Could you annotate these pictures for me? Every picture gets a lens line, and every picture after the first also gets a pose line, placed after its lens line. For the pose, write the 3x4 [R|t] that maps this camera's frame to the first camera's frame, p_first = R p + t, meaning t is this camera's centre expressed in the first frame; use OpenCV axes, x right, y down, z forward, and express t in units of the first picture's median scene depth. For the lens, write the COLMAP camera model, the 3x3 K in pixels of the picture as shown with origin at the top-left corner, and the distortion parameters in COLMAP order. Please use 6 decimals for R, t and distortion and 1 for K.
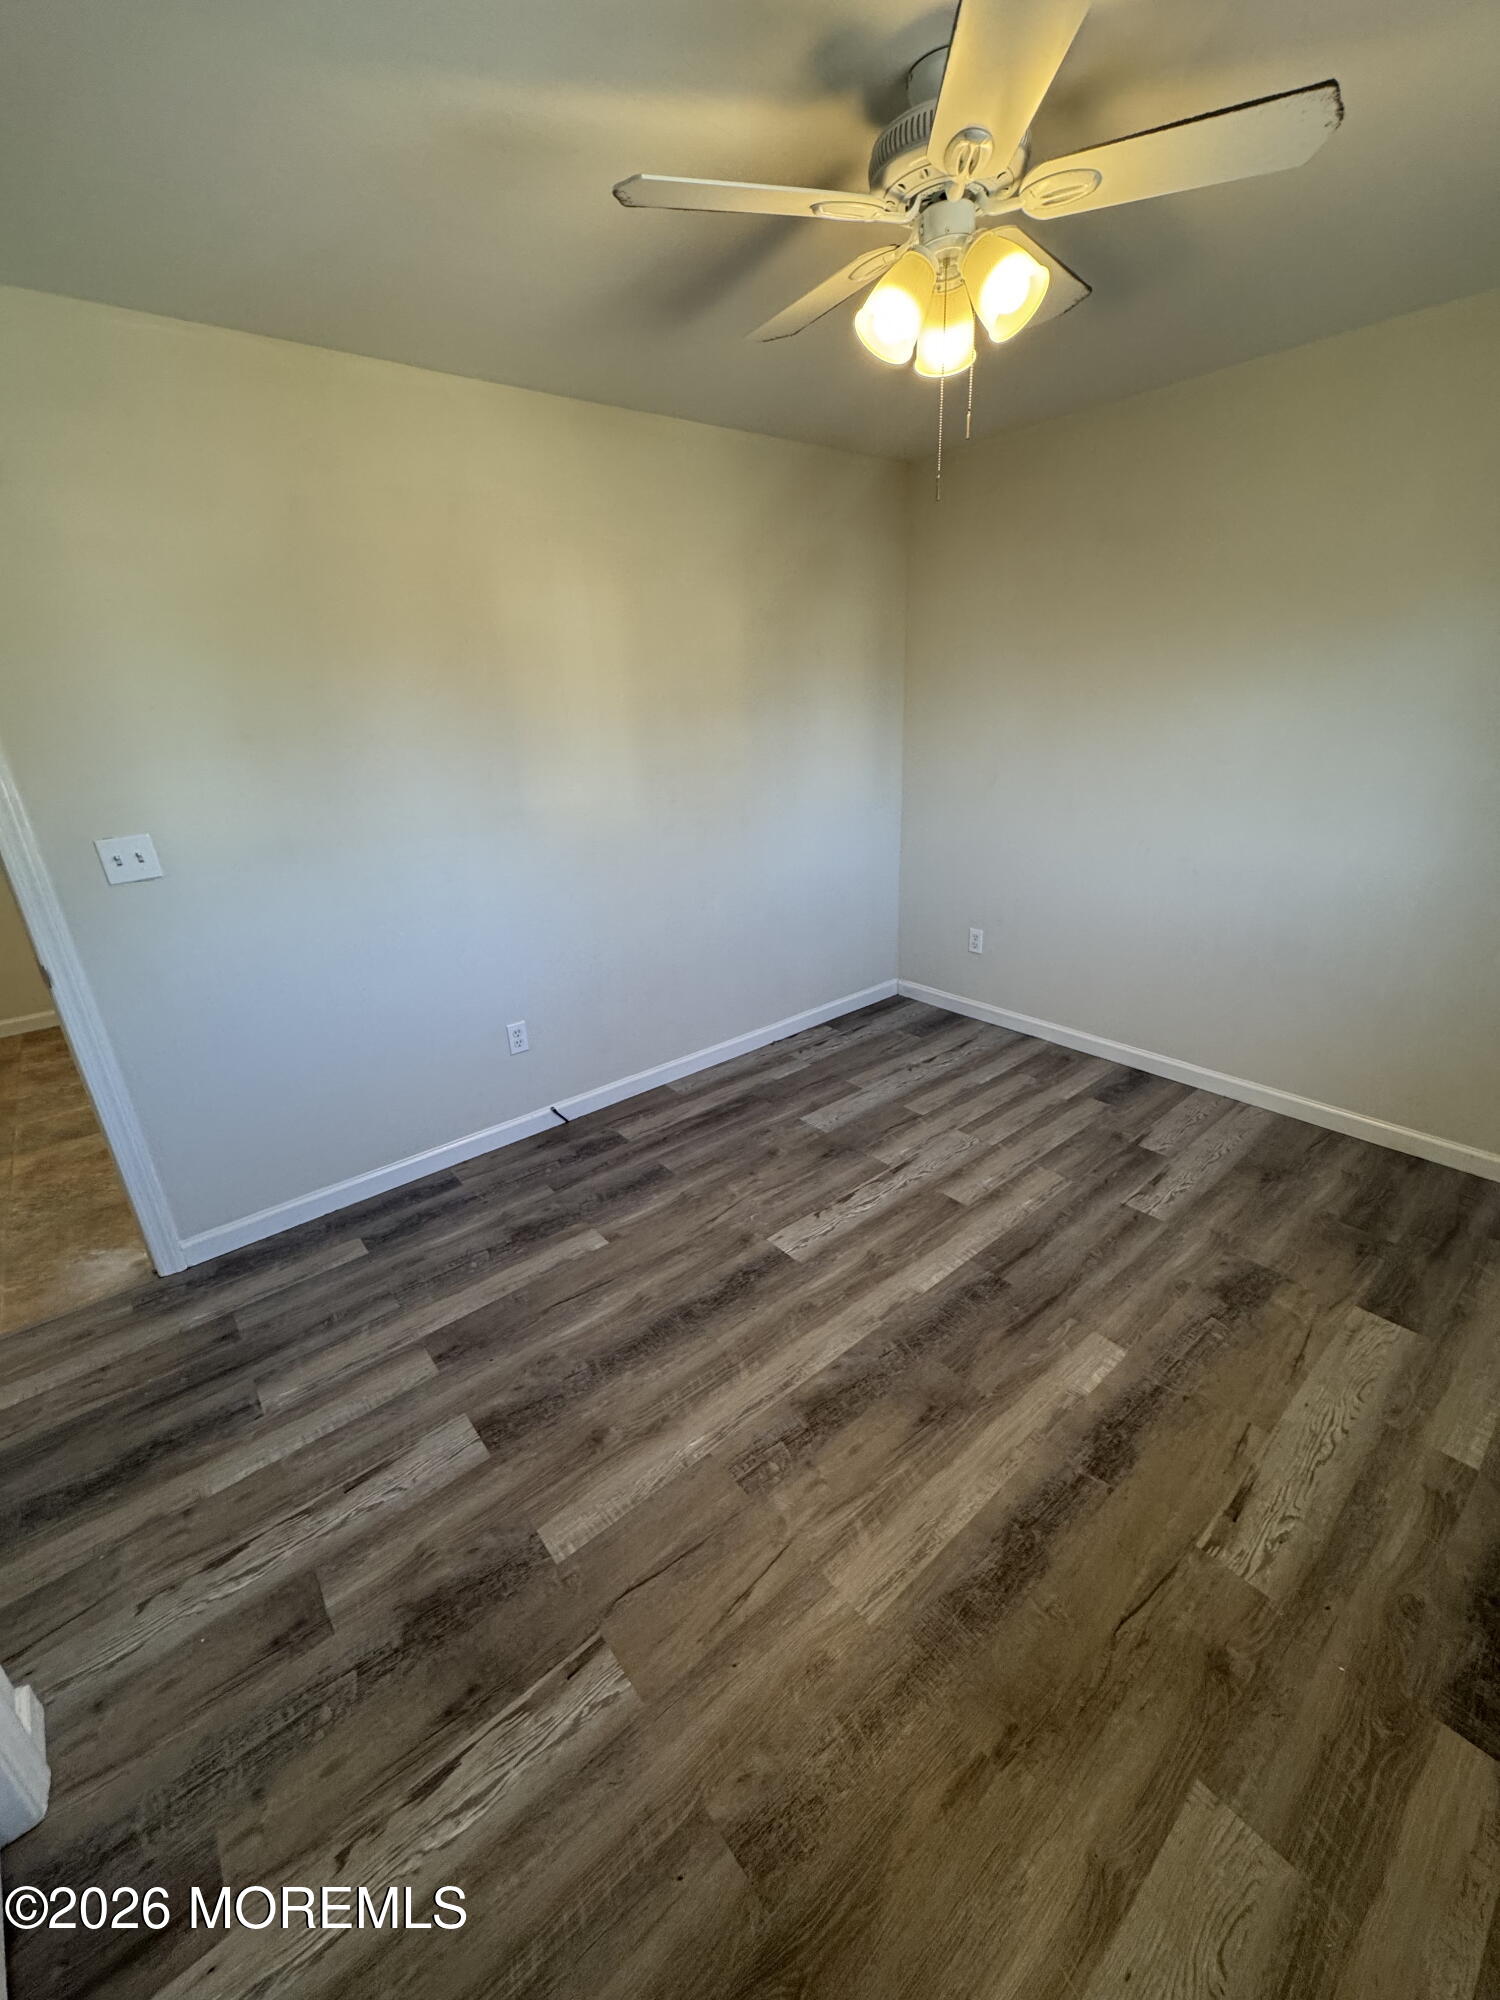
lens RADIAL K [[802.4, 0, 743.0], [0, 802.4, 1007.7], [0, 0, 1]] dist [-0.003203, 0.000842]
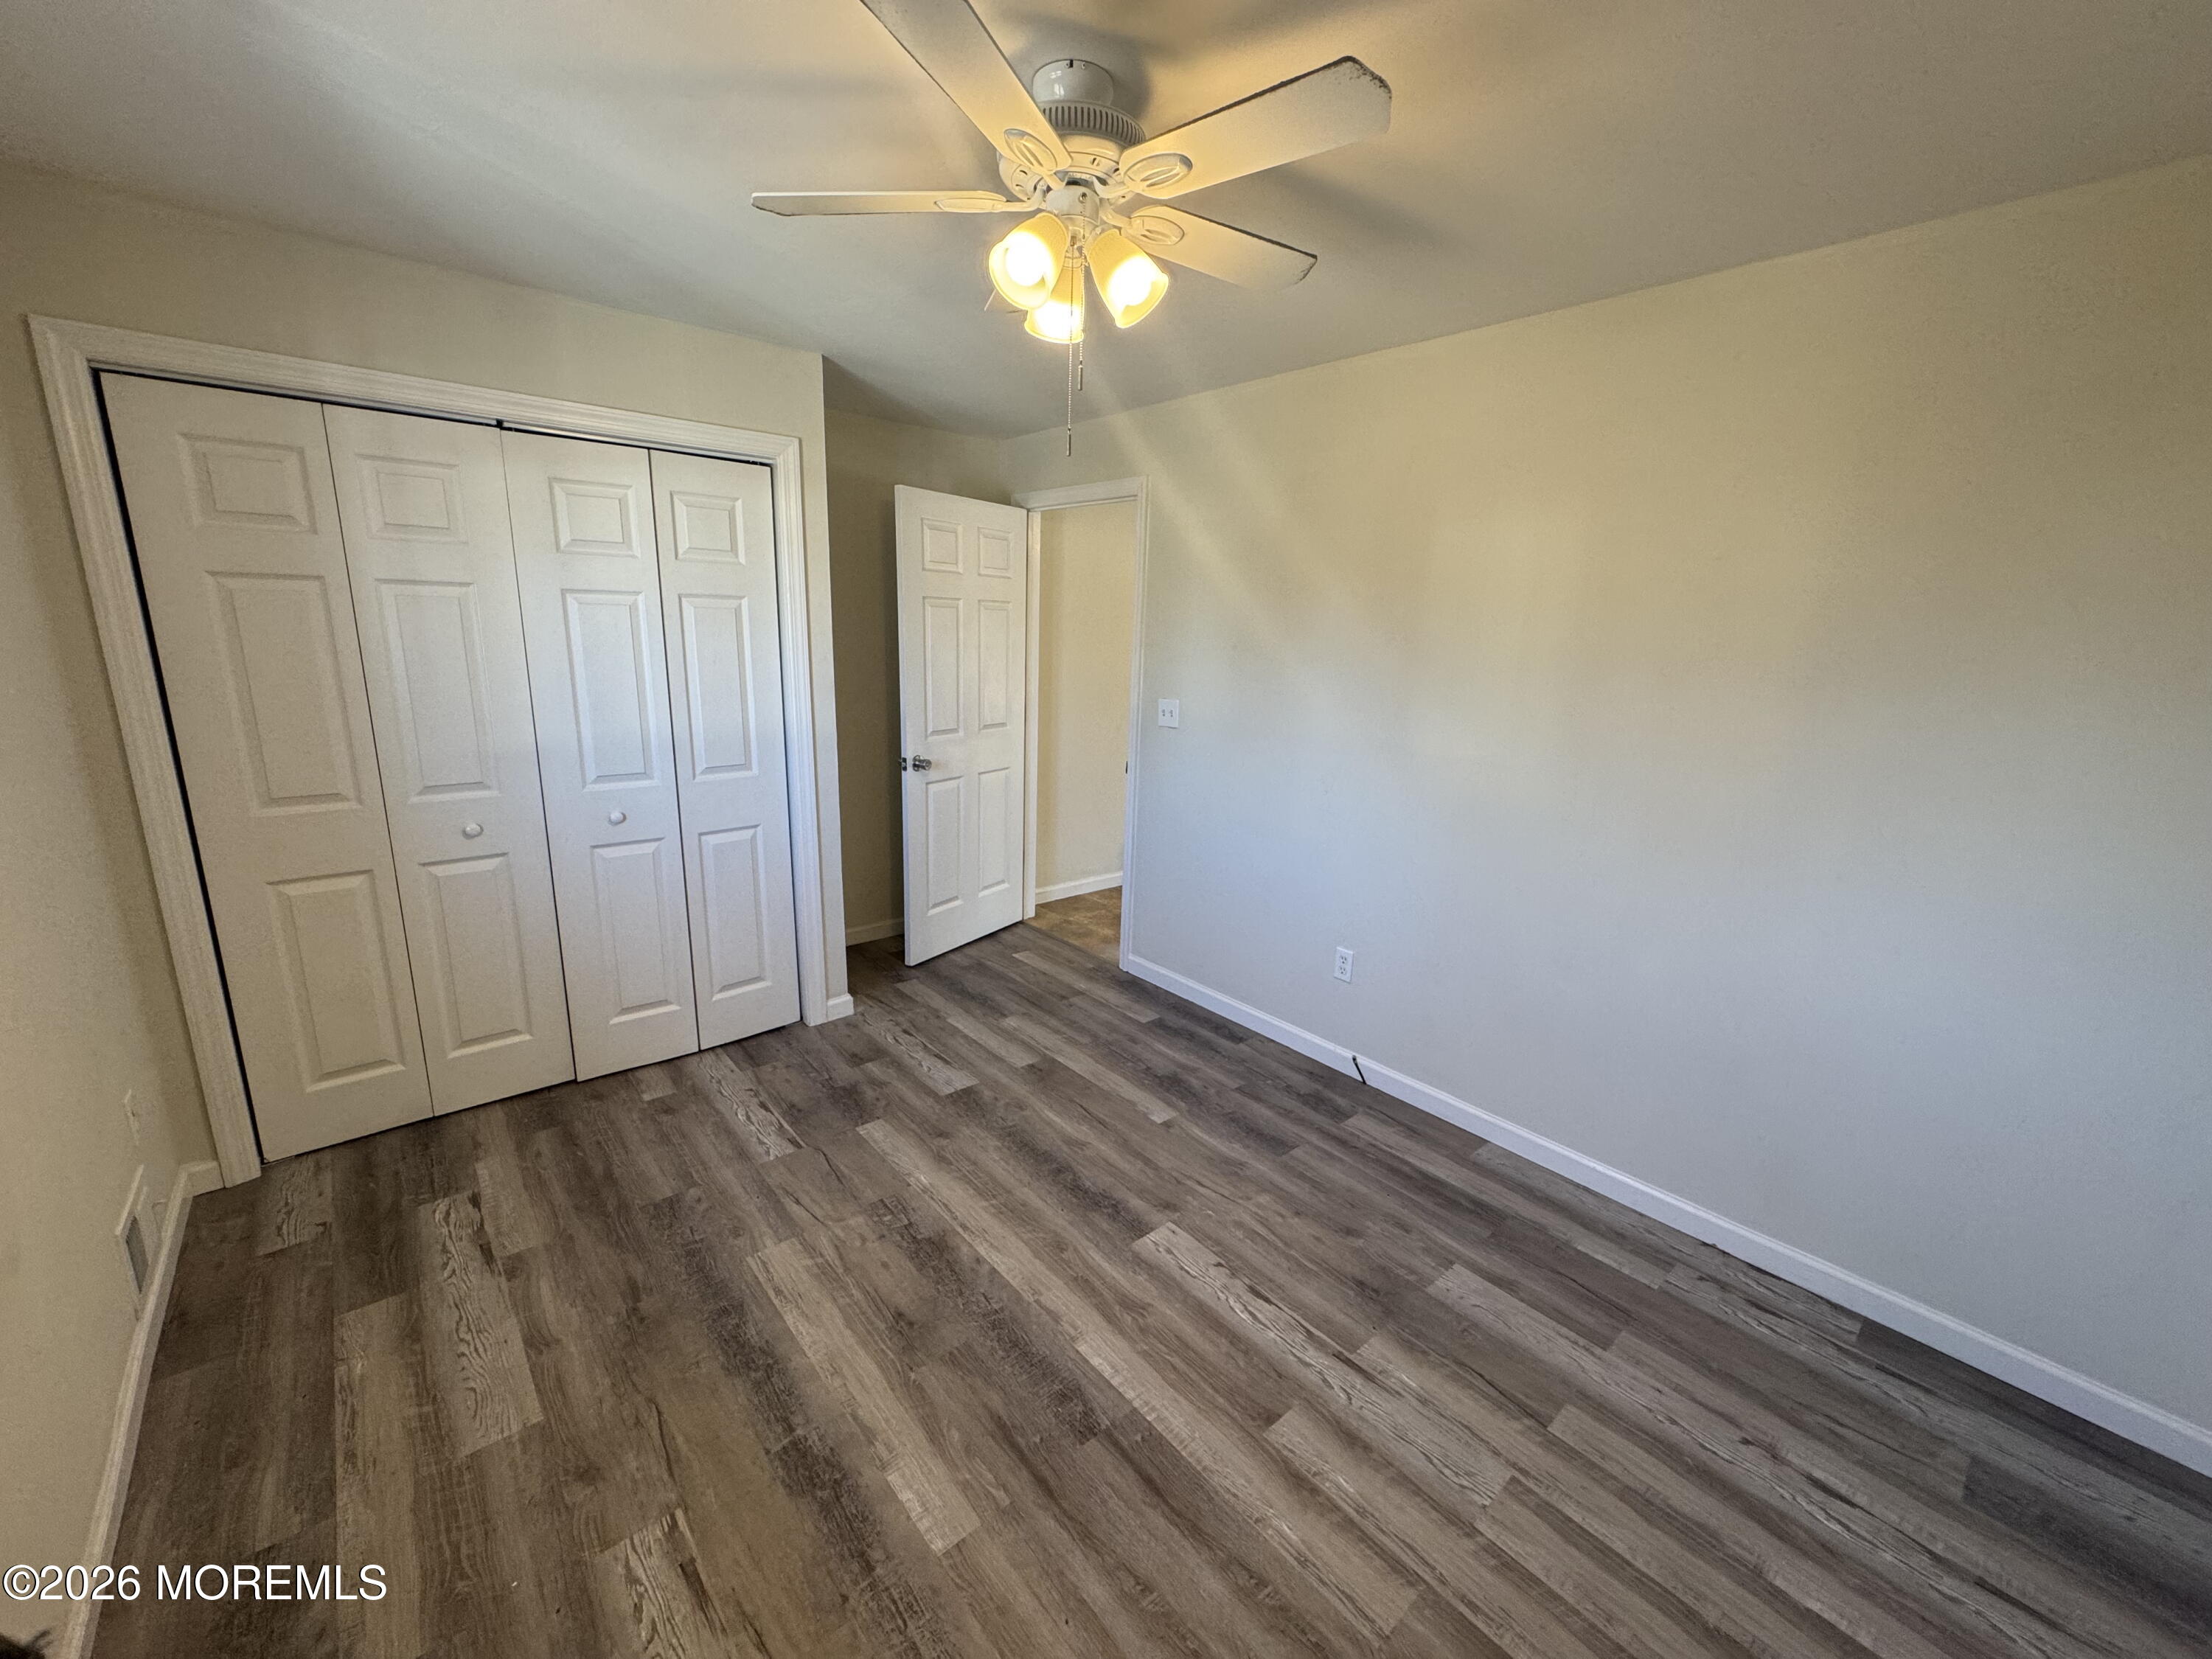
lens RADIAL K [[887.4, 0, 1099.2], [0, 887.4, 819.3], [0, 0, 1]] dist [-0.003203, 0.000842]
pose [[0.009084, 0.257397, -0.966263, 1.006821], [-0.396120, 0.888178, 0.232872, -0.355762], [0.918154, 0.380641, 0.110028, 0.759160]]
